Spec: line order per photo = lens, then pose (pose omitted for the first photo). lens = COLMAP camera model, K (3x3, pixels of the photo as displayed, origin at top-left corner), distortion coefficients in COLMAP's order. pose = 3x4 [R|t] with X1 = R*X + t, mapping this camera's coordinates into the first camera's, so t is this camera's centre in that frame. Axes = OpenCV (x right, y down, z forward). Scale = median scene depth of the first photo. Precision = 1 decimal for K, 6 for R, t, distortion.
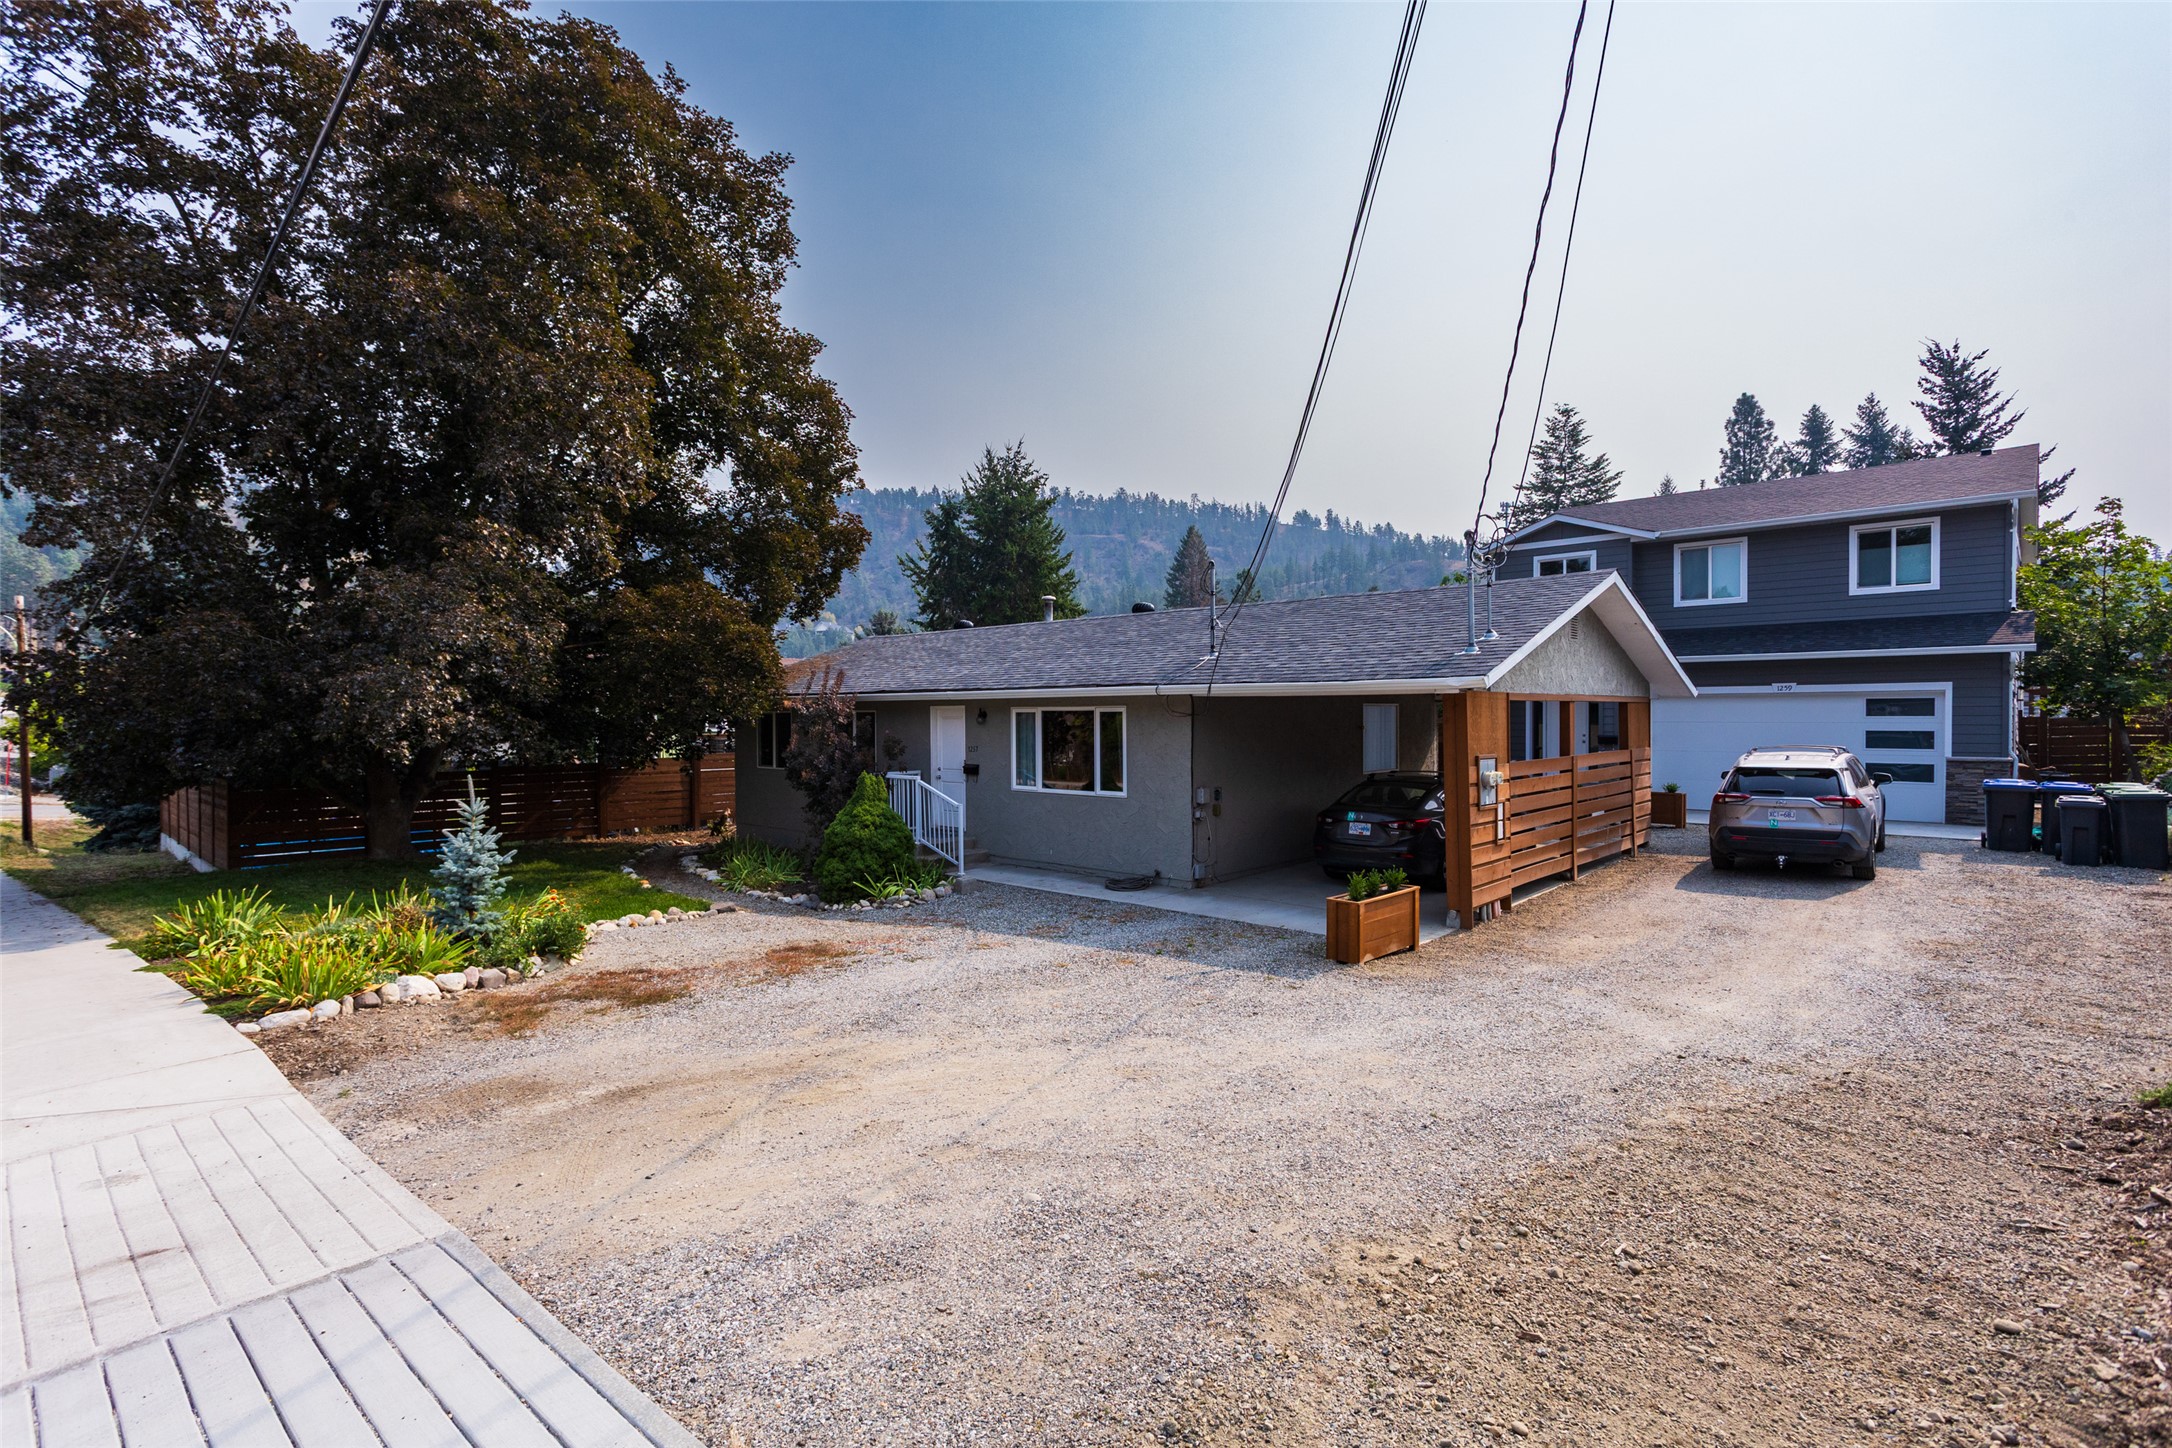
lens RADIAL K [[1037.7, 0, 1086.0], [0, 1037.7, 724.0], [0, 0, 1]] dist [-0.003706, 0.000603]
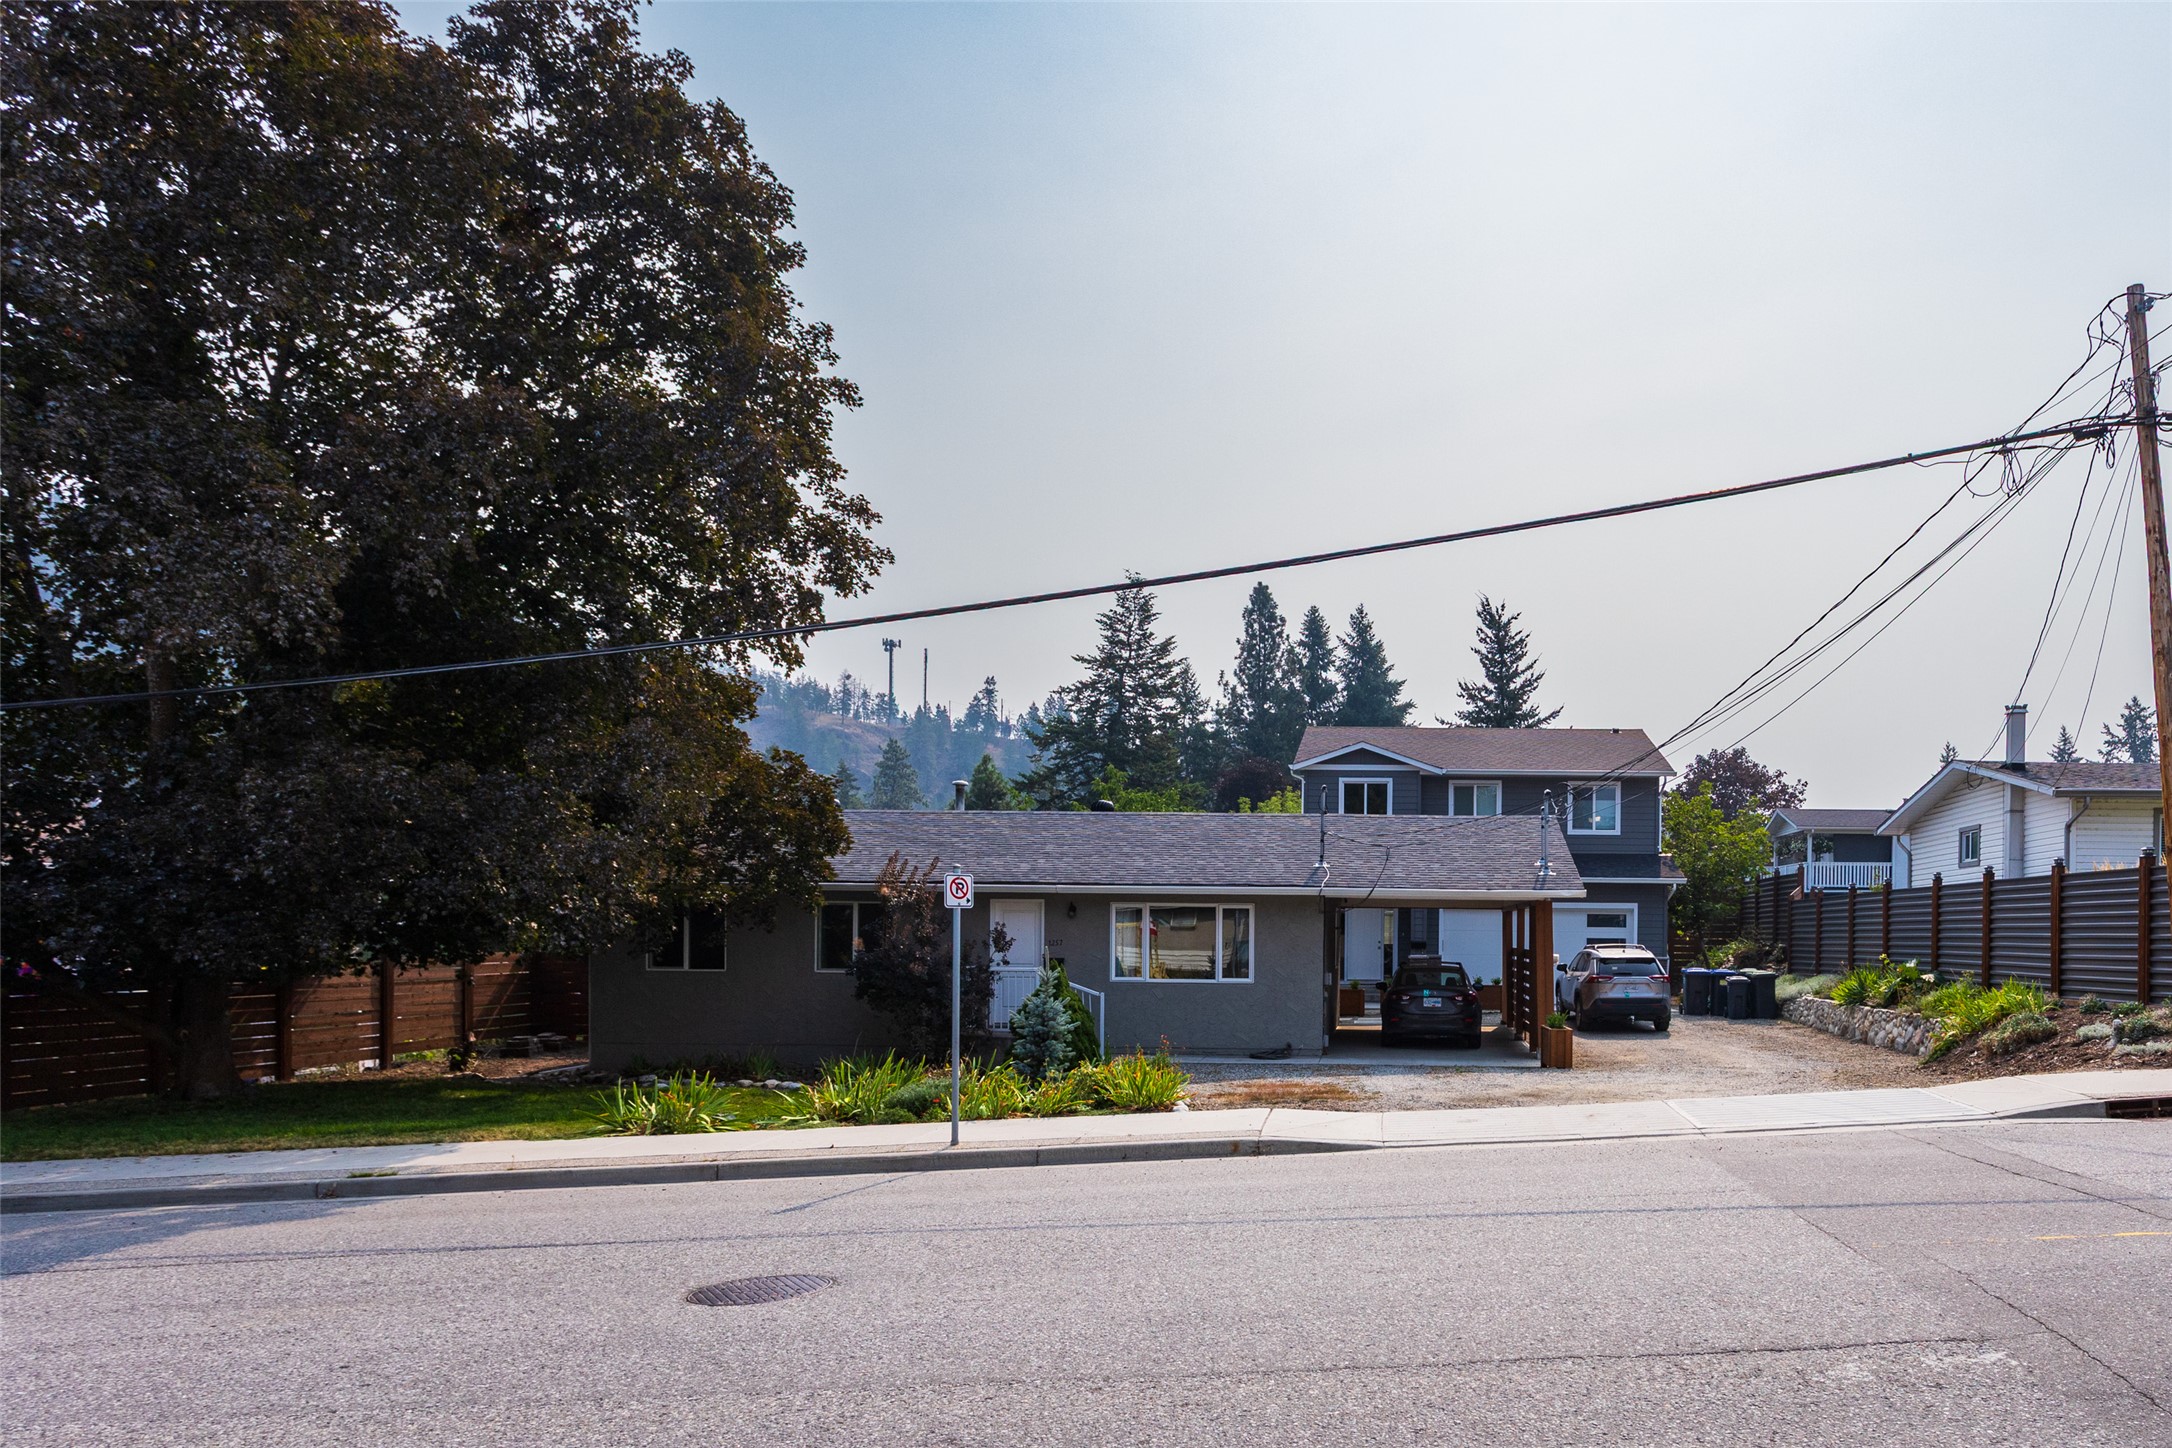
lens RADIAL K [[2502.2, 0, 1086.0], [0, 2502.2, 724.0], [0, 0, 1]] dist [-0.021043, -0.008239]
pose [[0.687589, 0.081301, 0.721534, -1.412796], [-0.004067, 0.994127, -0.108140, 0.057825], [-0.726089, 0.071421, 0.683882, -0.517943]]
